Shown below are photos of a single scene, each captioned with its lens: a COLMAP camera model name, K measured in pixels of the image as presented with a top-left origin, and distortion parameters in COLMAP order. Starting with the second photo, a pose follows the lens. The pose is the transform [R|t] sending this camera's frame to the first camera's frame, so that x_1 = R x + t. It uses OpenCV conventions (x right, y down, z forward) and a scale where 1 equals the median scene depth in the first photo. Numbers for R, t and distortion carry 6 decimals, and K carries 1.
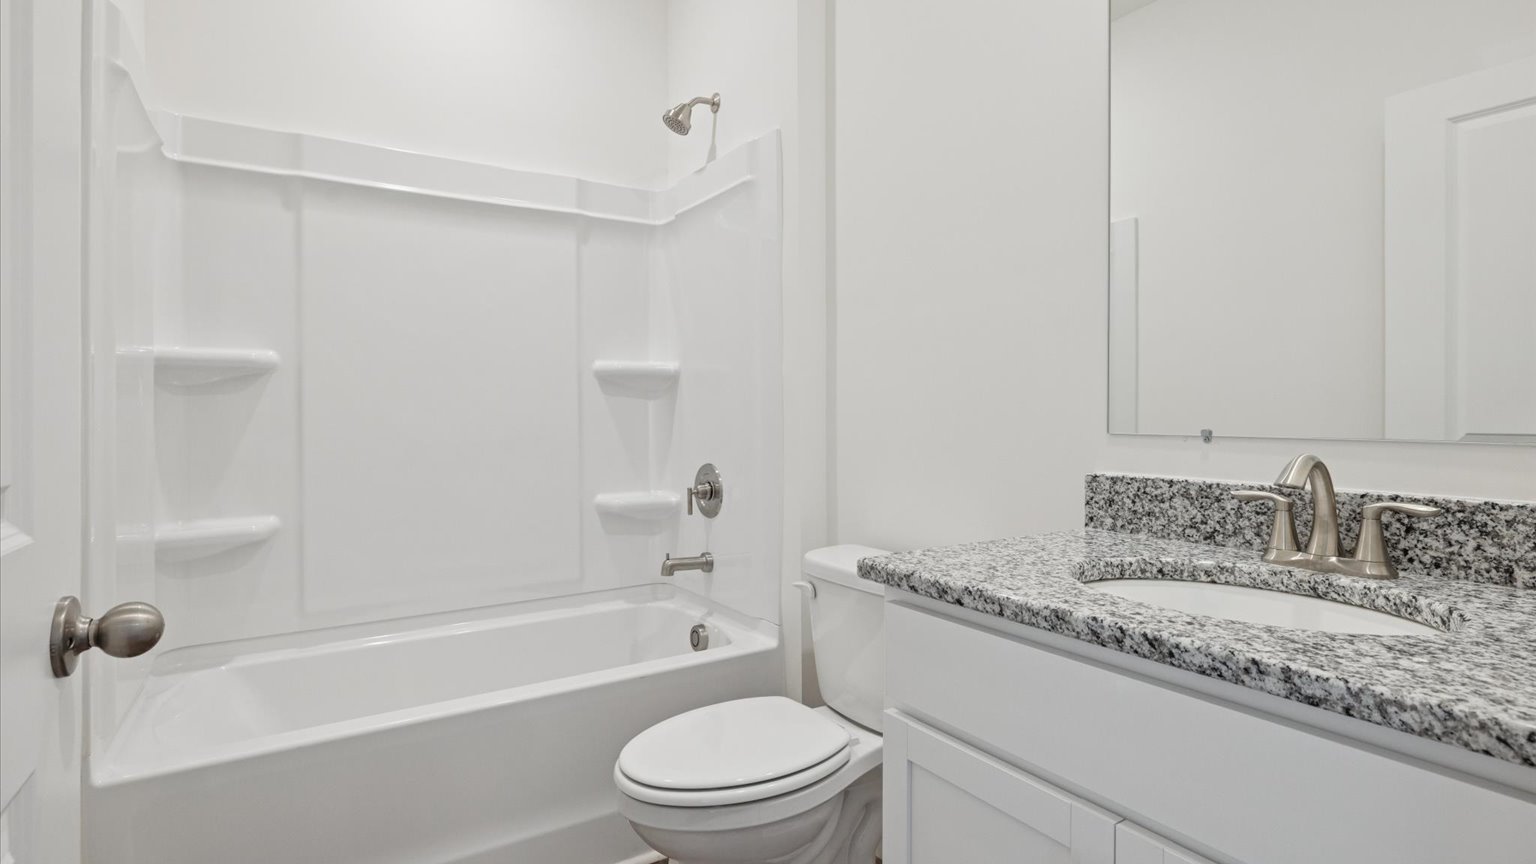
lens RADIAL K [[782.2, 0, 769.1], [0, 782.2, 423.3], [0, 0, 1]] dist [-0.004223, -0.000608]
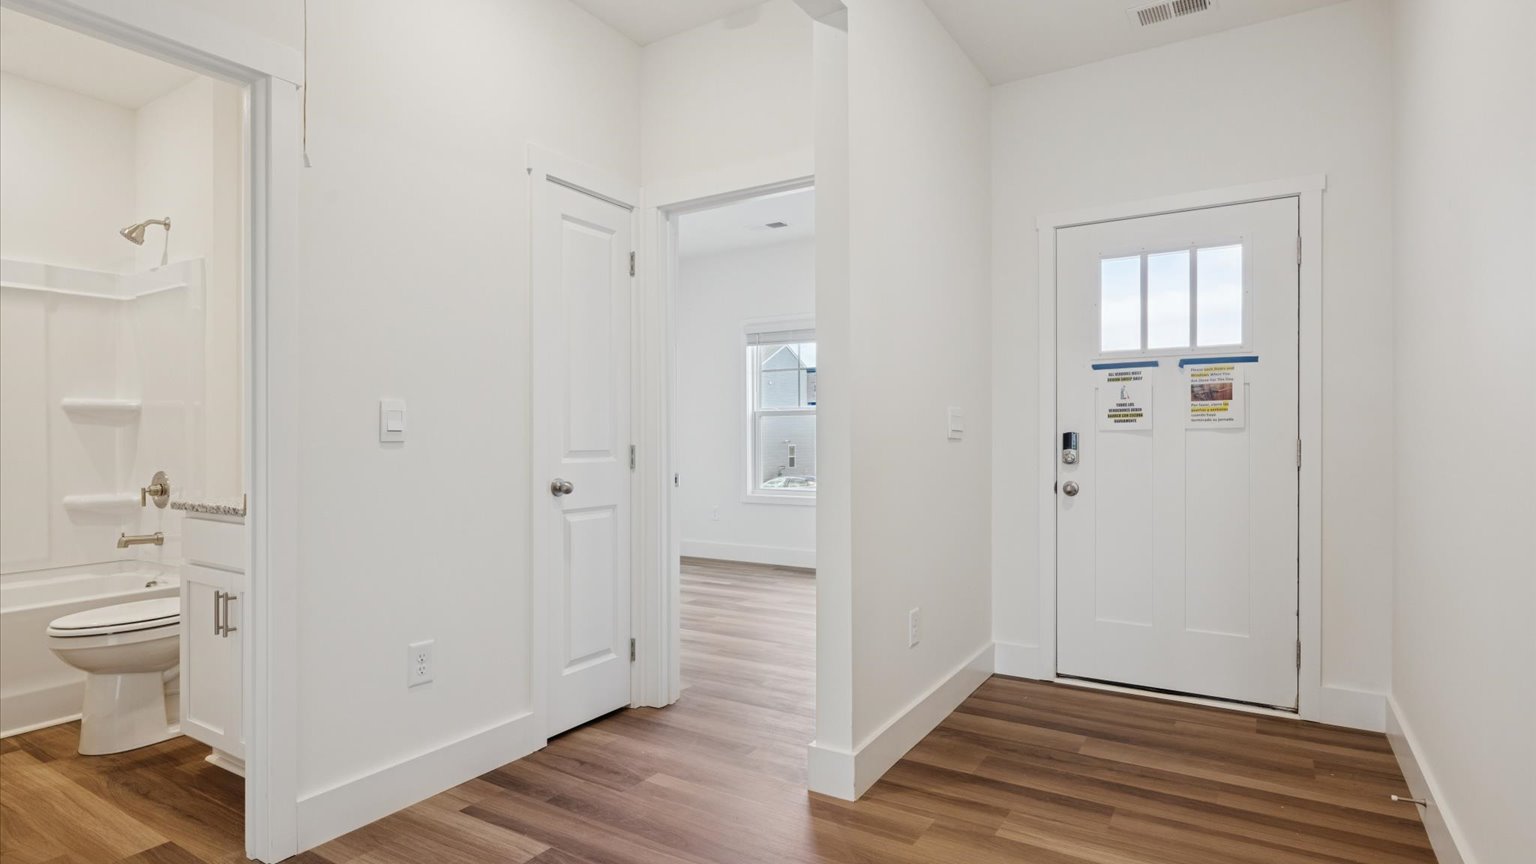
lens RADIAL K [[807.4, 0, 761.8], [0, 807.4, 437.3], [0, 0, 1]] dist [0.012872, -0.000066]
pose [[0.908991, -0.002150, 0.416809, 0.299705], [0.007153, 0.999920, -0.010442, 0.012132], [-0.416754, 0.012474, 0.908934, -0.819643]]
